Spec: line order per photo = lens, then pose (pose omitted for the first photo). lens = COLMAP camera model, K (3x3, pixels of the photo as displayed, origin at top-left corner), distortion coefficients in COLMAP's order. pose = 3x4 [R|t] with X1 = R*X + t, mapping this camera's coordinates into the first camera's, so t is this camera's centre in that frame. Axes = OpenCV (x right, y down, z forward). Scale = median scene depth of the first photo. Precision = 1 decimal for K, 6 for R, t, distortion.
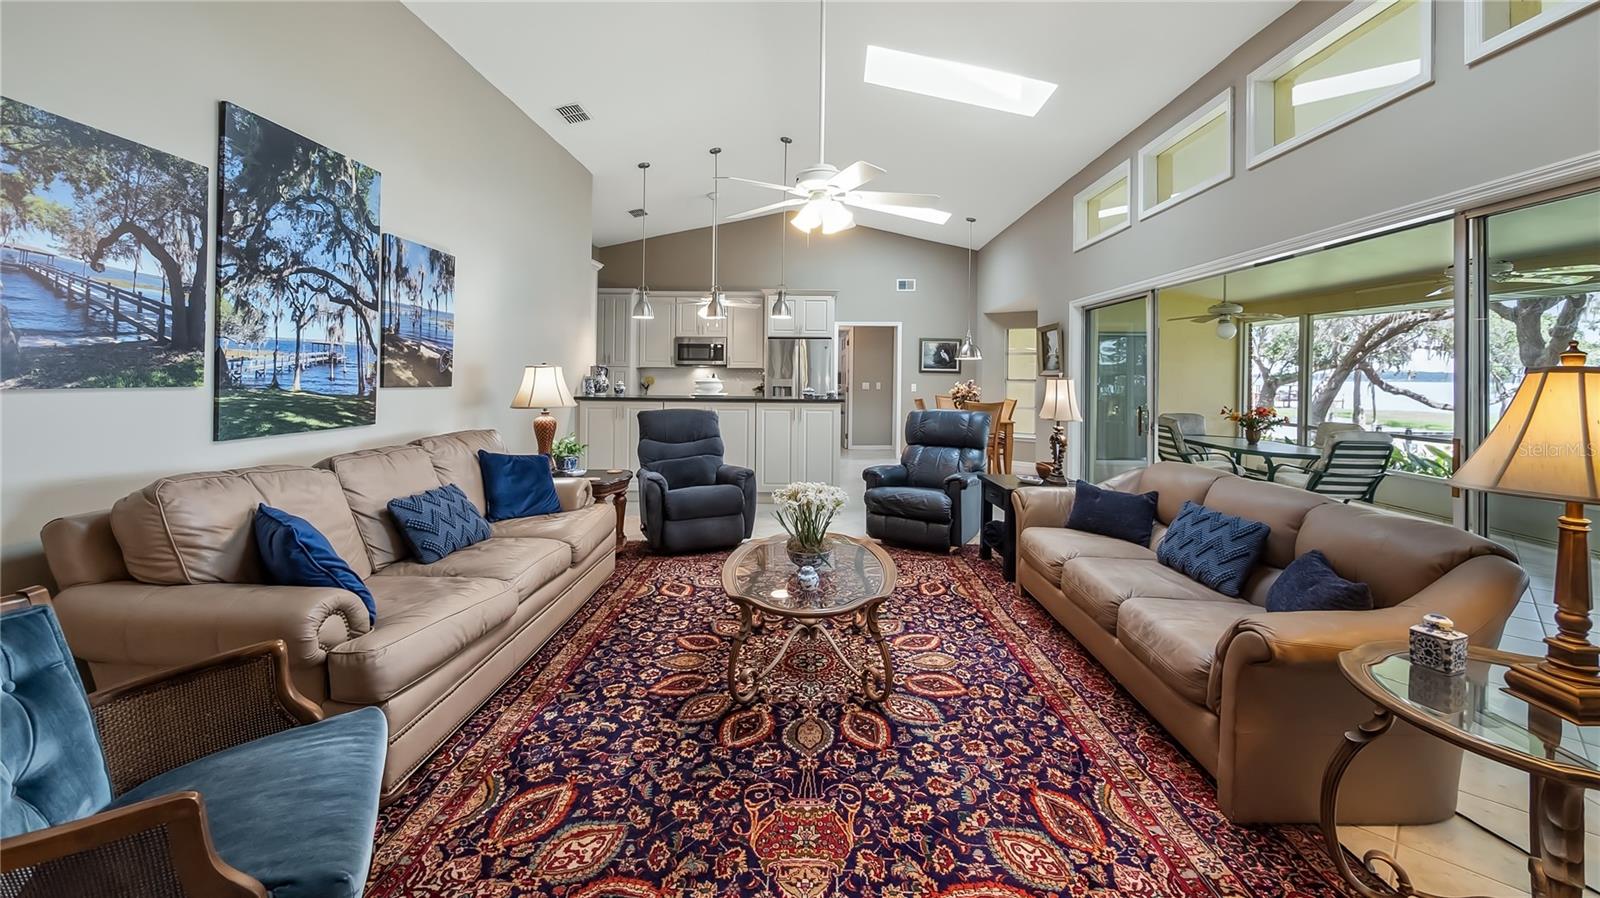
lens RADIAL K [[634.4, 0, 789.2], [0, 634.4, 437.4], [0, 0, 1]] dist [-0.008499, 0.000633]
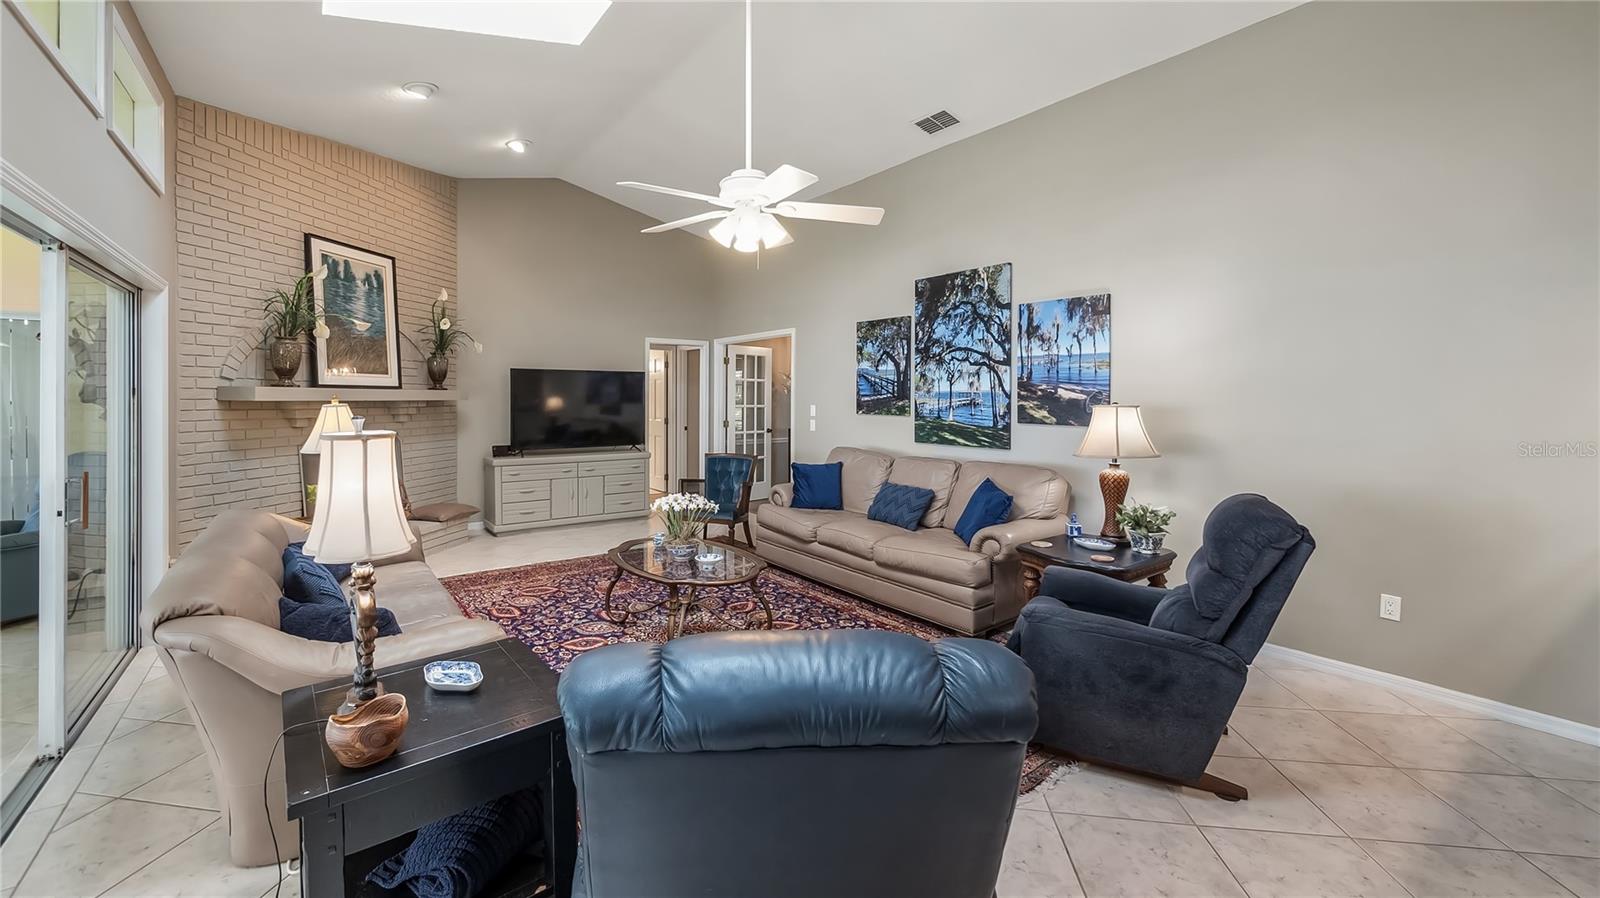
lens RADIAL K [[634.4, 0, 784.3], [0, 634.4, 460.8], [0, 0, 1]] dist [-0.008499, 0.000633]
pose [[-0.779904, 0.051385, -0.623786, 0.654394], [-0.070295, 0.983128, 0.168874, -0.223595], [0.621939, 0.175555, -0.763133, 2.025184]]
